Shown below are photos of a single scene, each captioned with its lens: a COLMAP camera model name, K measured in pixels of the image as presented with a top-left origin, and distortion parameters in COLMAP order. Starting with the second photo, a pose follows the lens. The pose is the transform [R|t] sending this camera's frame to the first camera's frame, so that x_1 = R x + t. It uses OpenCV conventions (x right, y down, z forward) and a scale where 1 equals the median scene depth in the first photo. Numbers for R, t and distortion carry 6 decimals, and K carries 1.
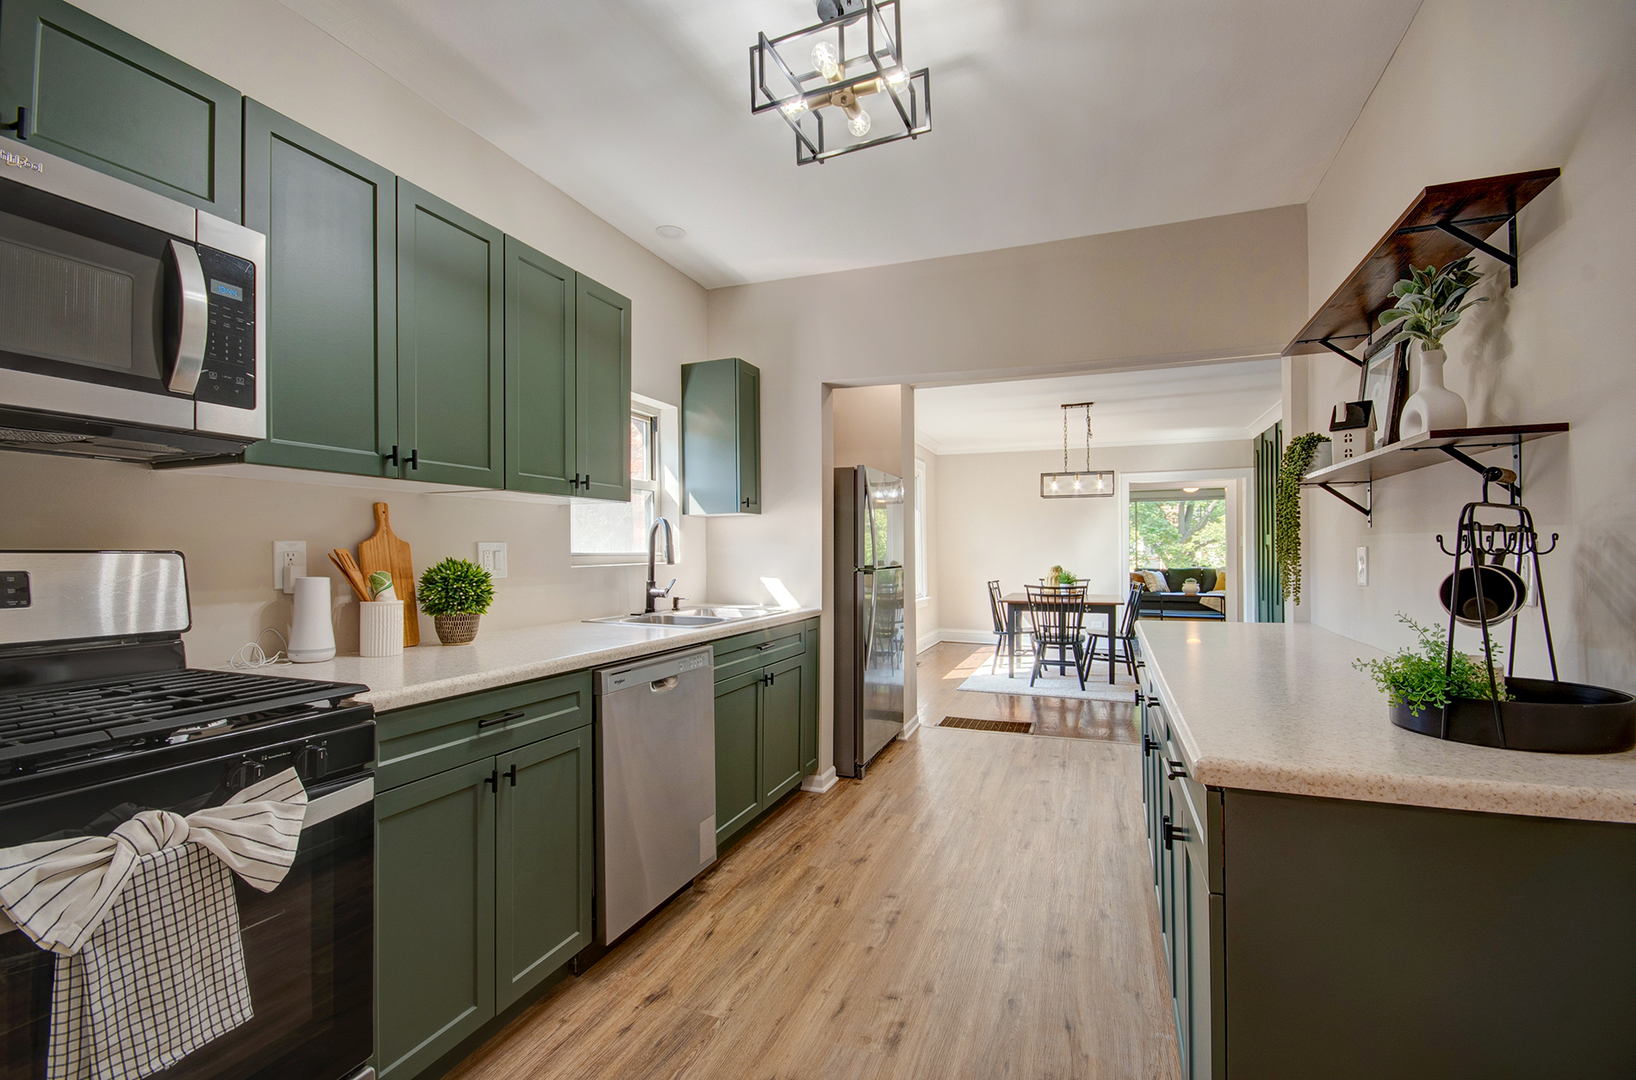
lens RADIAL K [[726.9, 0, 818.0], [0, 726.9, 547.9], [0, 0, 1]] dist [-0.002366, -0.000135]
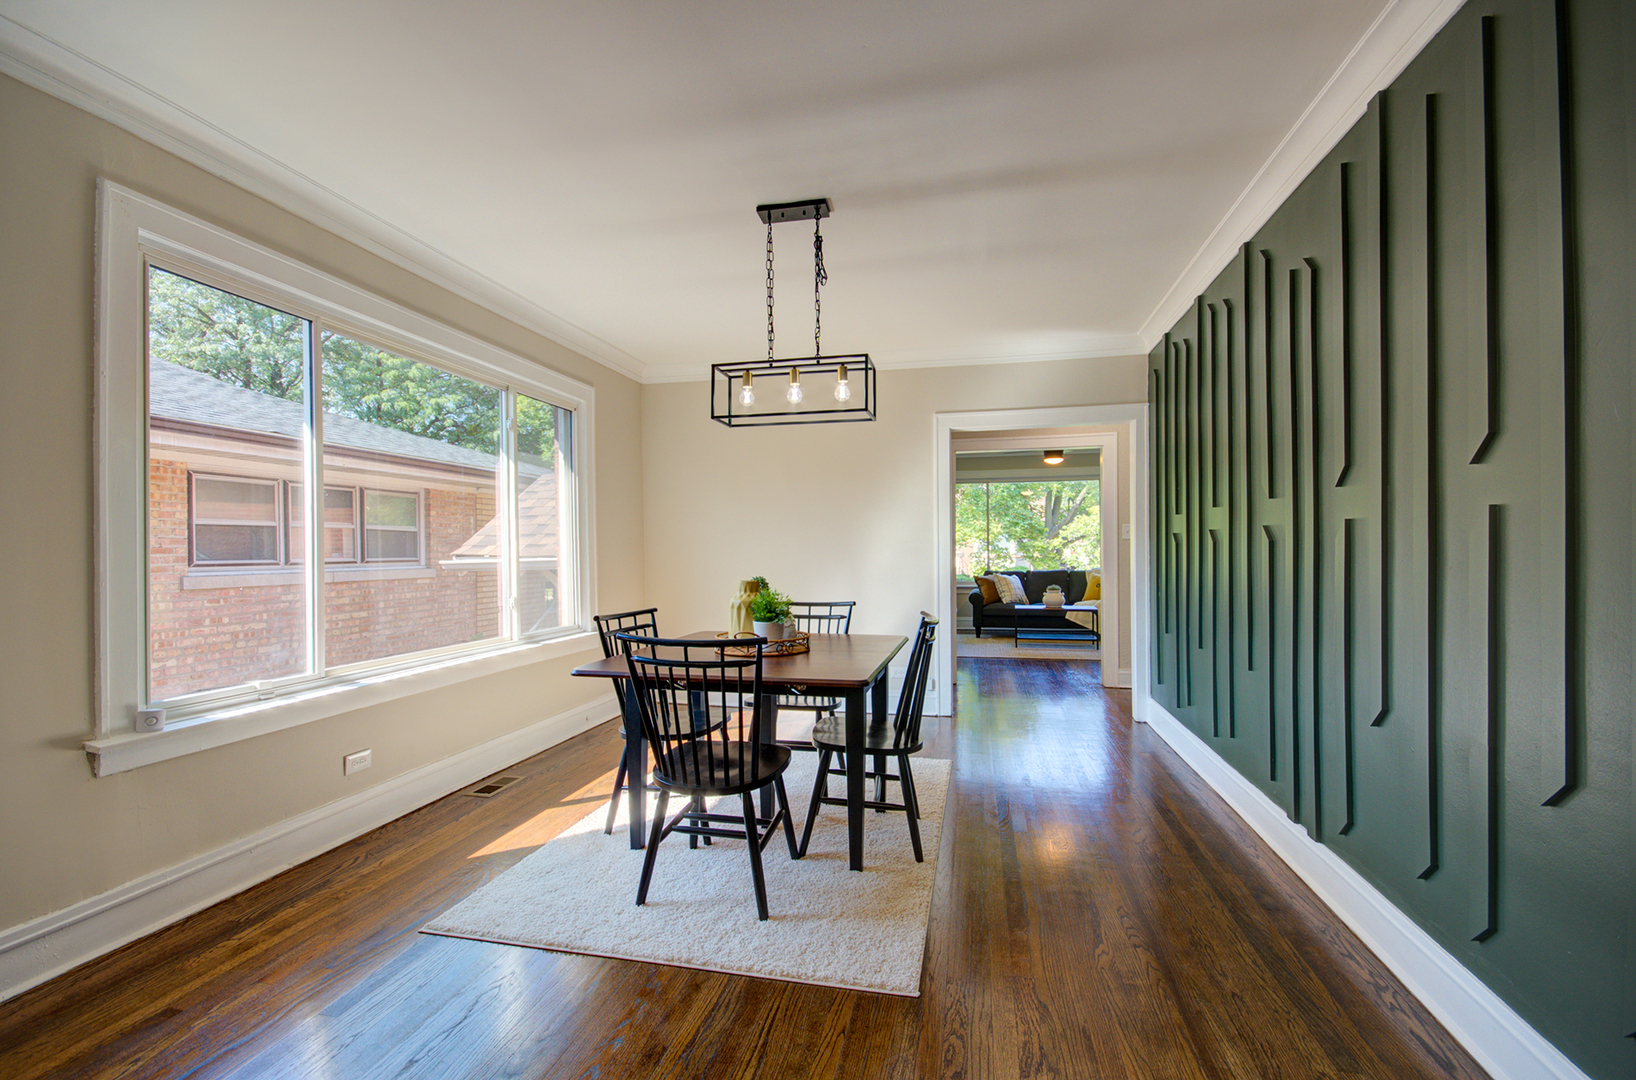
lens RADIAL K [[717.9, 0, 837.0], [0, 717.9, 547.8], [0, 0, 1]] dist [-0.000349, 0.000018]
pose [[0.985621, -0.000408, 0.168968, 0.177296], [-0.000018, 0.999997, 0.002519, 0.003123], [-0.168969, -0.002486, 0.985618, 0.328187]]
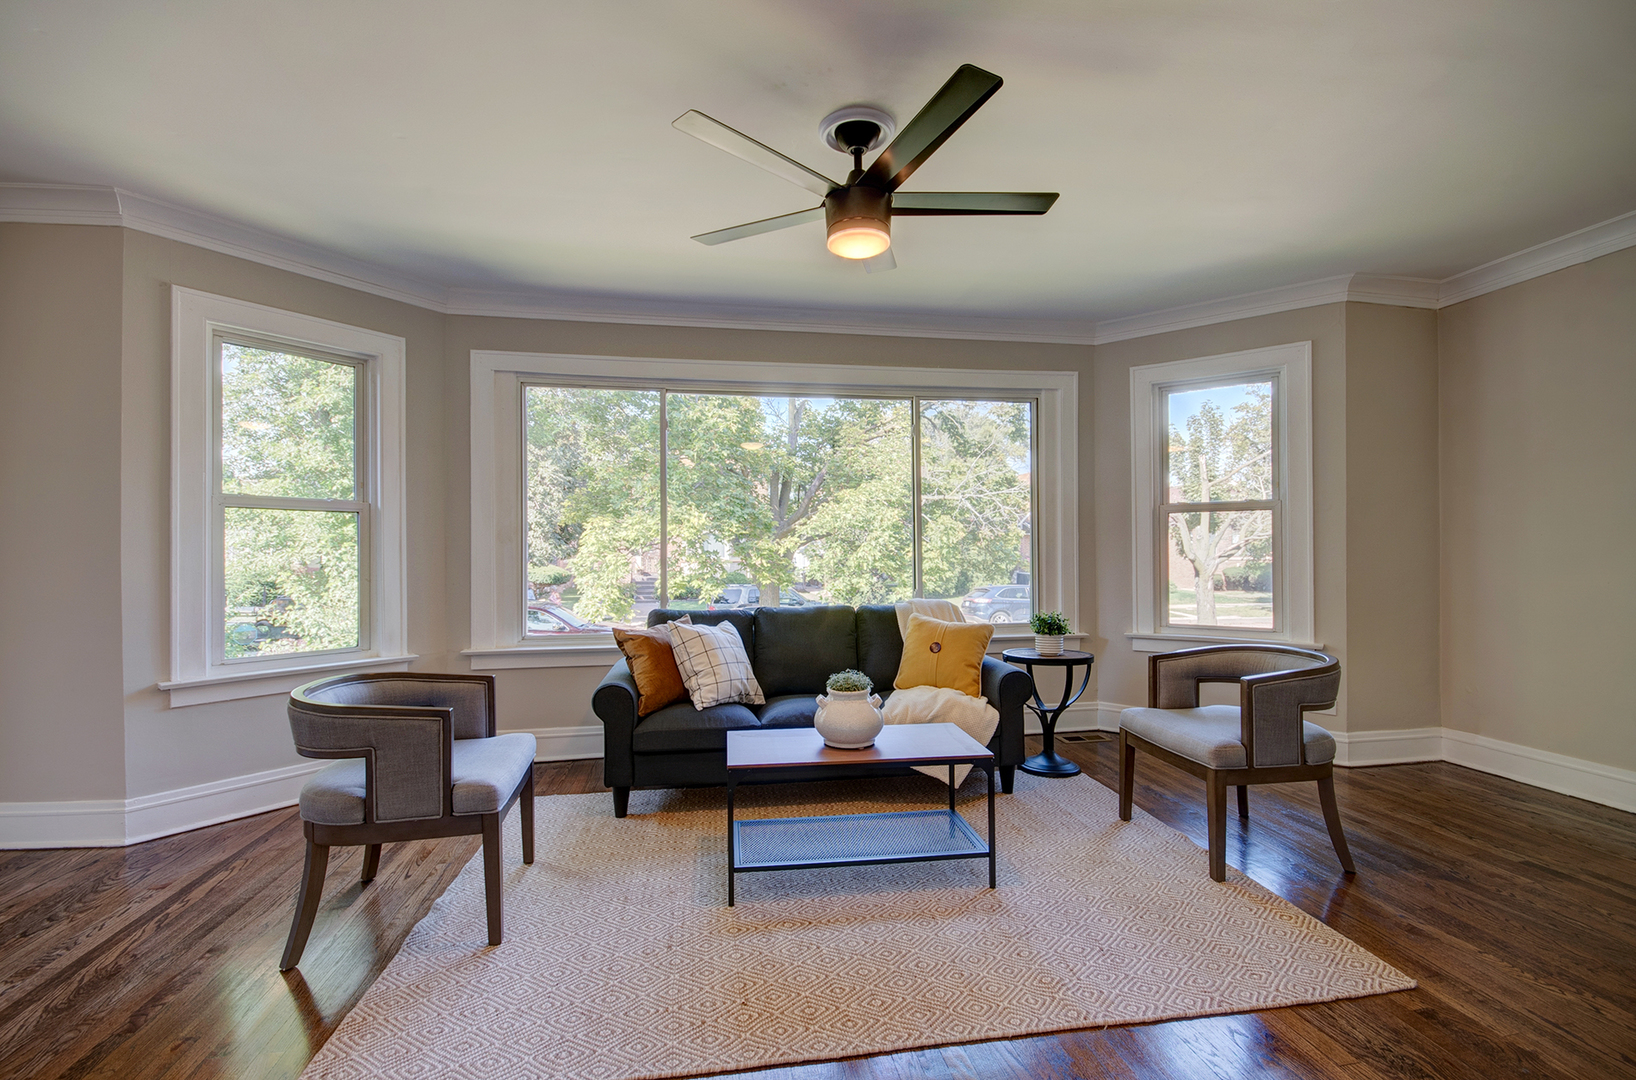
lens RADIAL K [[726.9, 0, 818.0], [0, 726.9, 547.9], [0, 0, 1]] dist [-0.002366, -0.000135]
pose [[0.860909, 0.001687, 0.508756, 0.373736], [-0.000843, 0.999998, -0.001889, 0.004472], [-0.508758, 0.001197, 0.860909, 0.775054]]
